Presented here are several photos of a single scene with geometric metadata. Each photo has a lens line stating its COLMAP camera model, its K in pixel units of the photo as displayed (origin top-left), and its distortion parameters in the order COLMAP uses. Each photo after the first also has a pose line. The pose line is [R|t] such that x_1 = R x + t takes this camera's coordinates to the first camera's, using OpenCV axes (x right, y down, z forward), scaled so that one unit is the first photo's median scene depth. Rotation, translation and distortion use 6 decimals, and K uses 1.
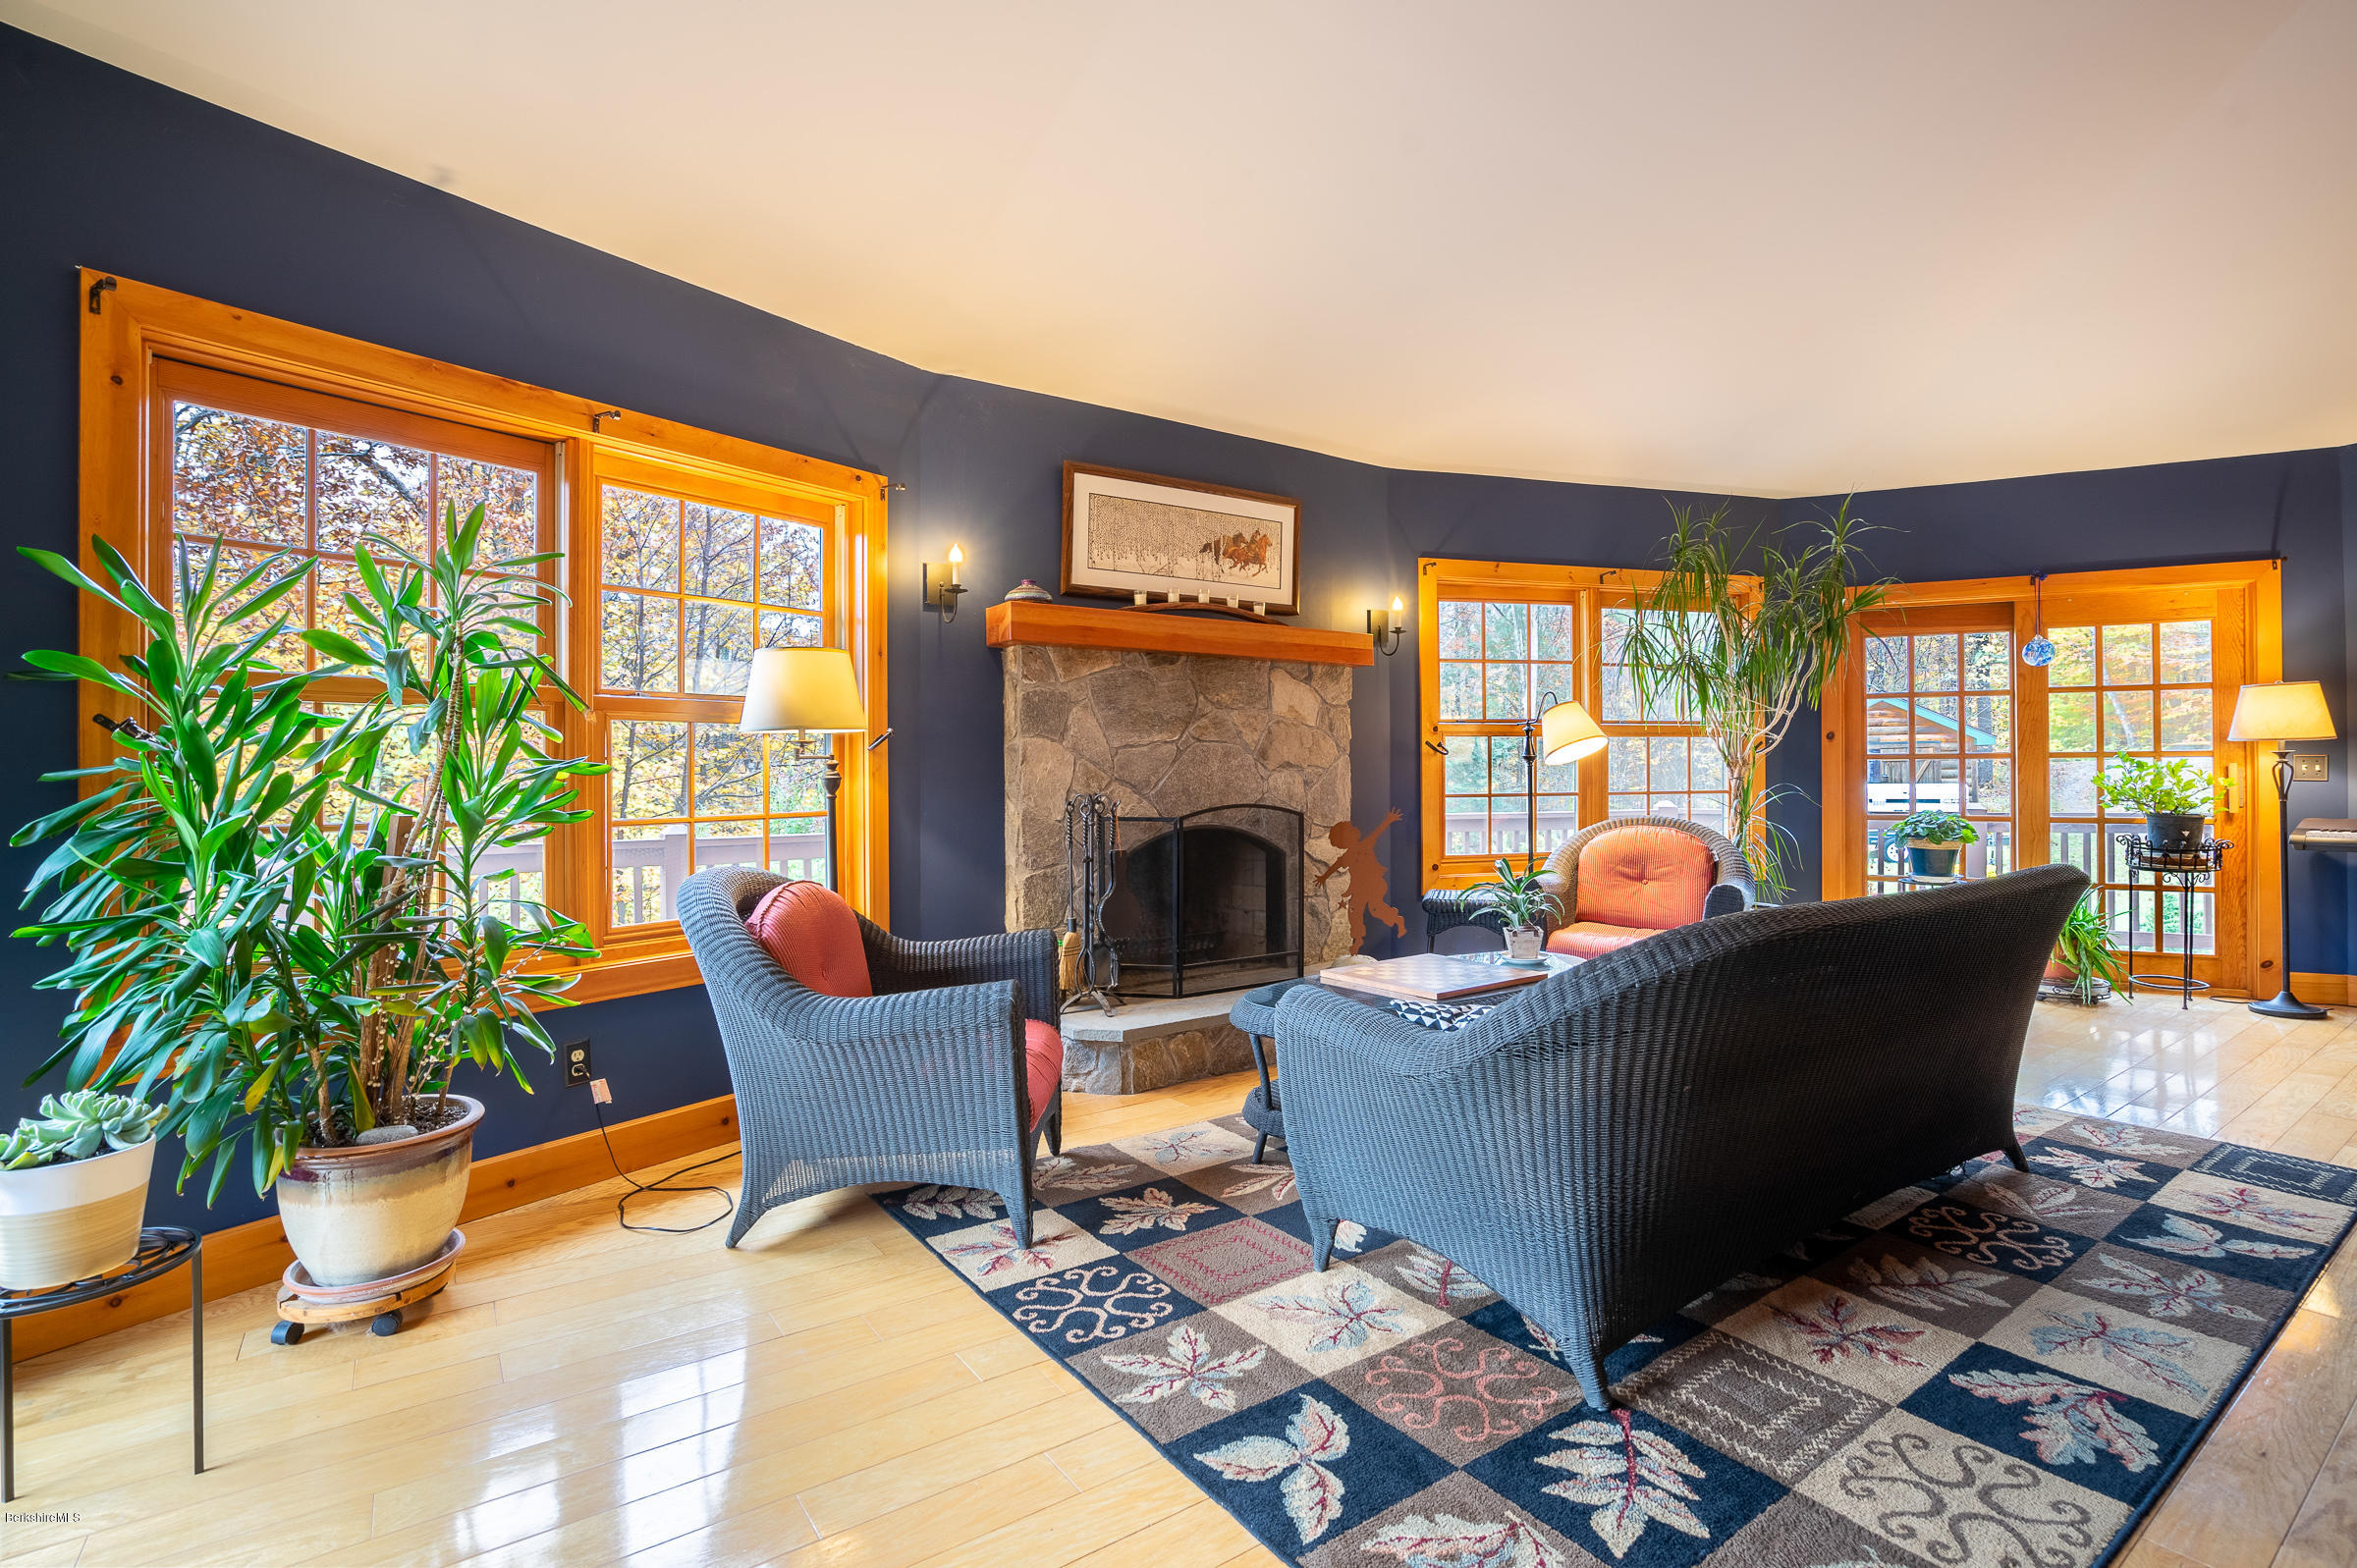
lens RADIAL K [[1088.5, 0, 1175.8], [0, 1088.5, 762.5], [0, 0, 1]] dist [-0.069958, 0.024751]
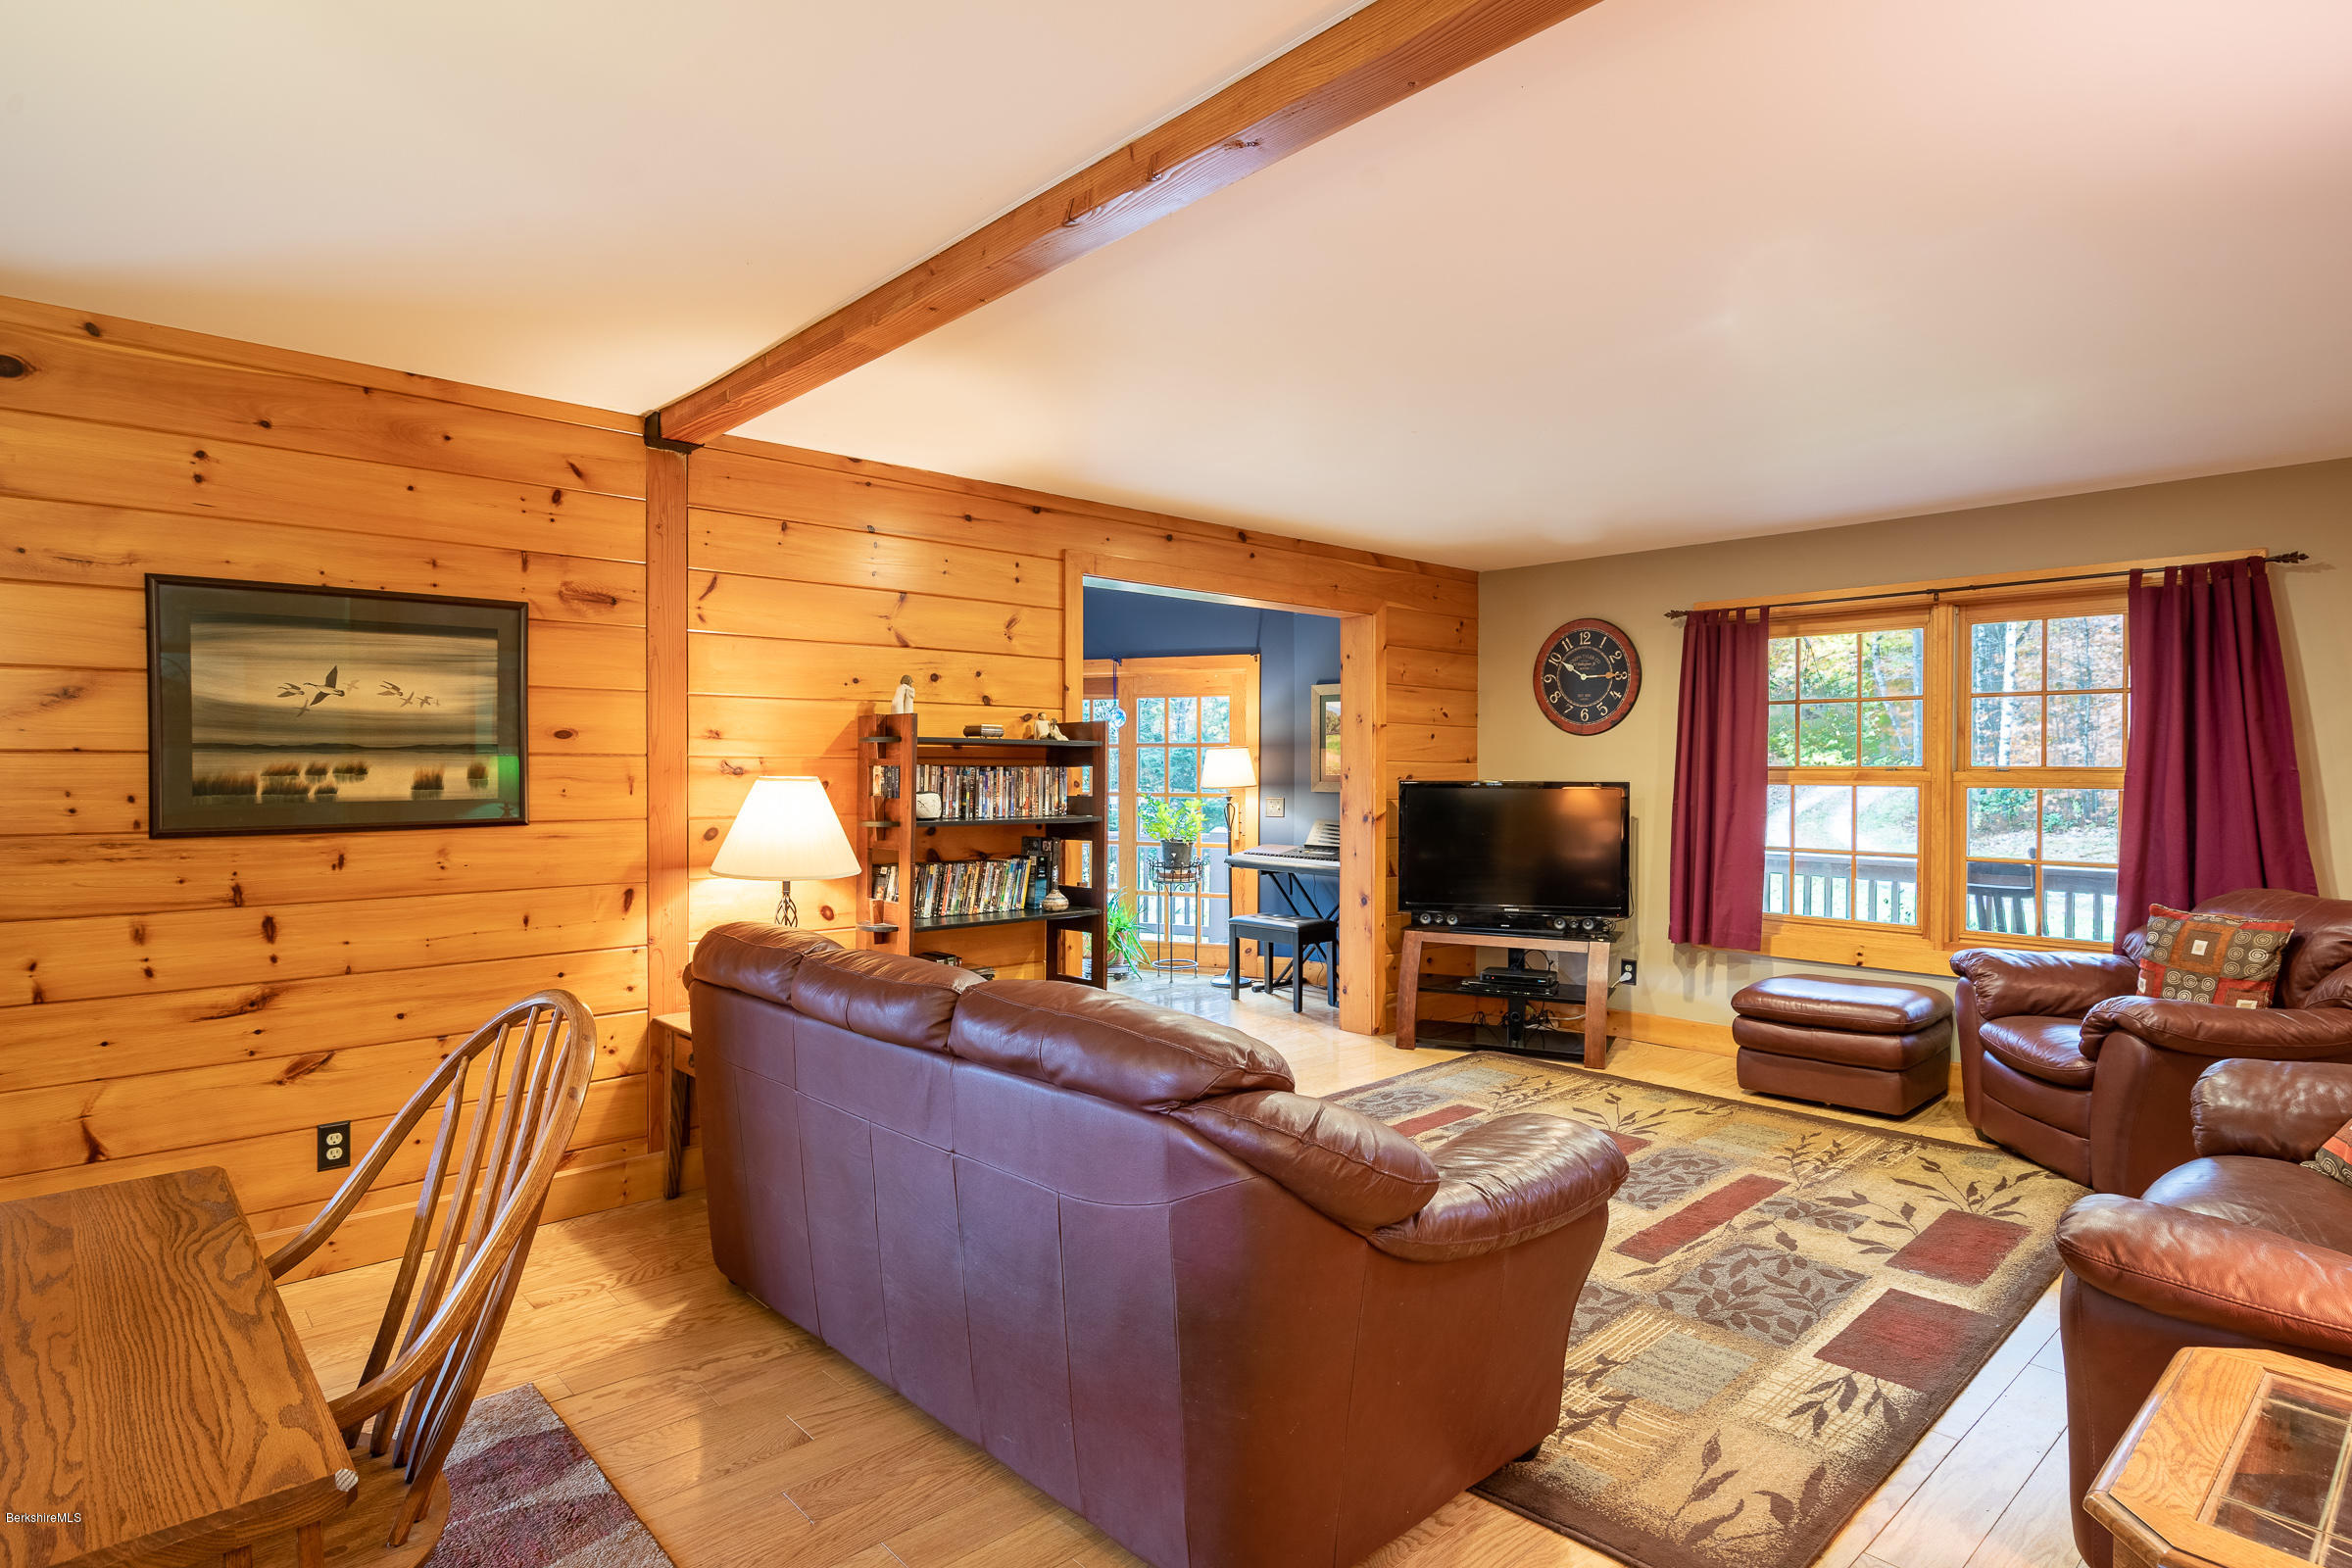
lens RADIAL K [[1213.4, 0, 1210.2], [0, 1213.4, 775.6], [0, 0, 1]] dist [0.002032, 0.000835]
pose [[0.991719, 0.006001, 0.128286, 0.937147], [-0.006657, 0.999967, 0.004683, -0.050535], [-0.128254, -0.005498, 0.991726, -0.681520]]
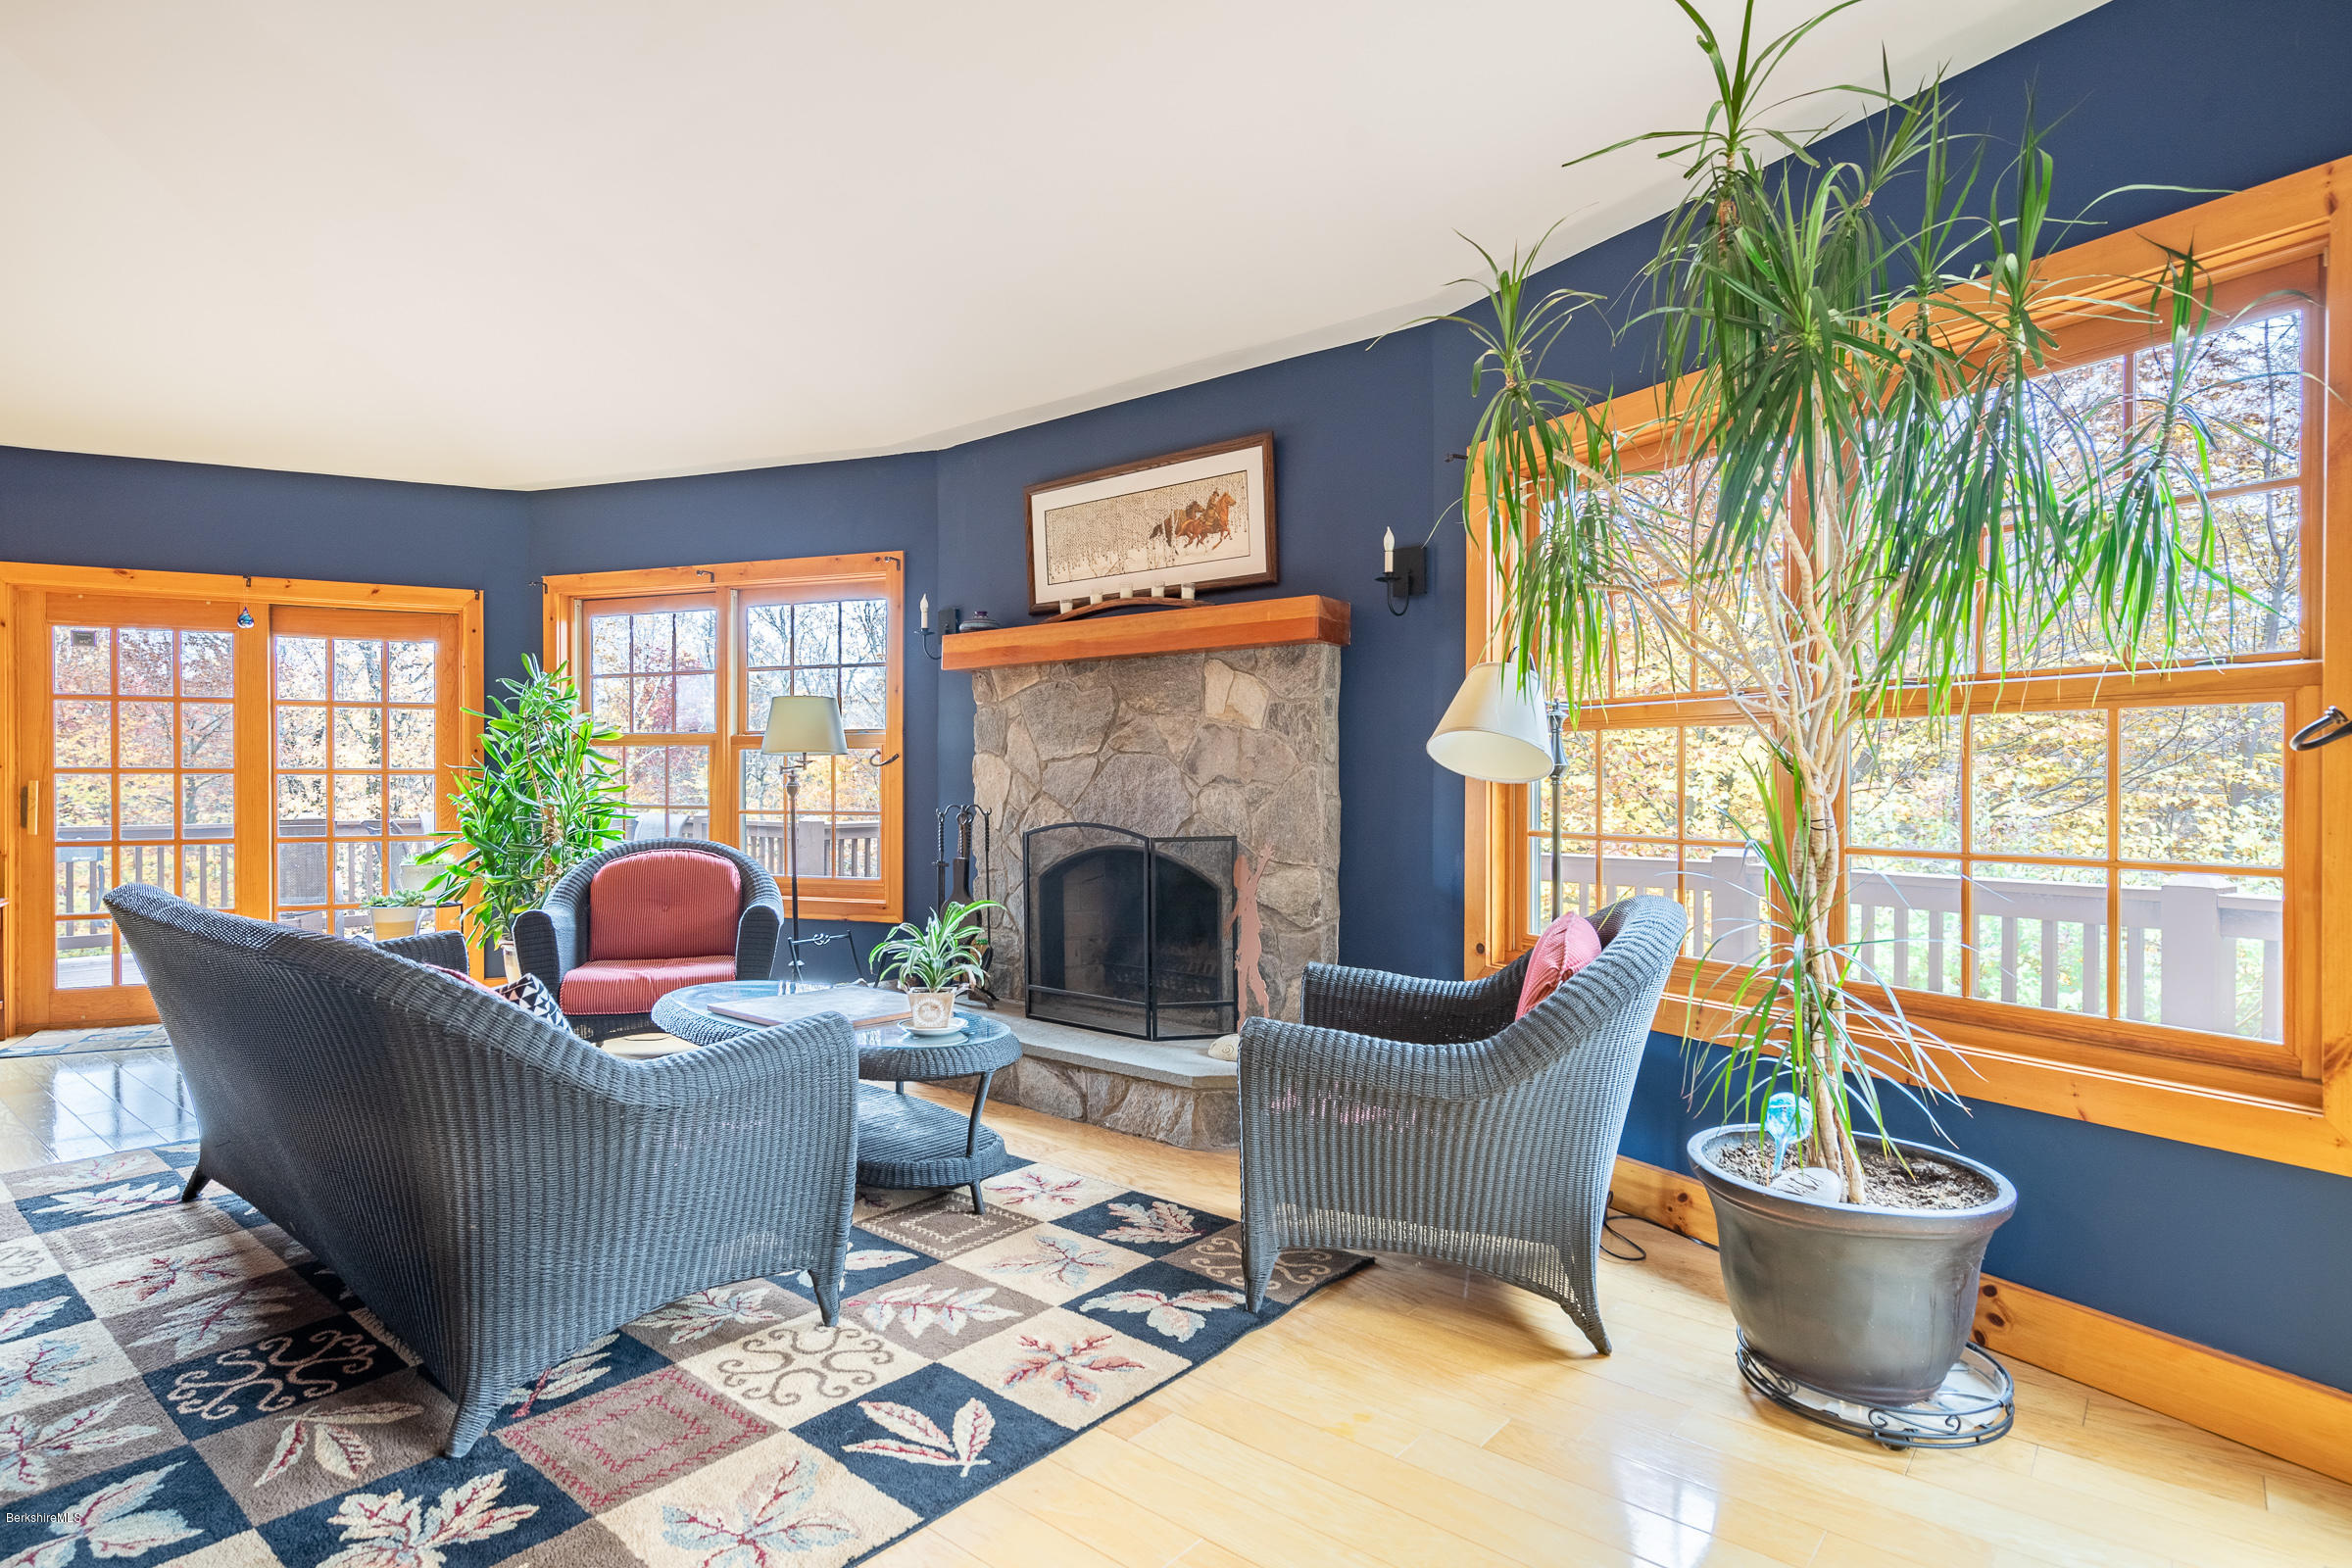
lens RADIAL K [[1243.5, 0, 1176.0], [0, 1243.5, 784.0], [0, 0, 1]] dist [0.016321, 0.001448]
pose [[0.263154, 0.009868, -0.964703, 1.111051], [-0.002604, 0.999951, 0.009518, -0.003661], [0.964750, 0.000007, 0.263167, 0.831612]]
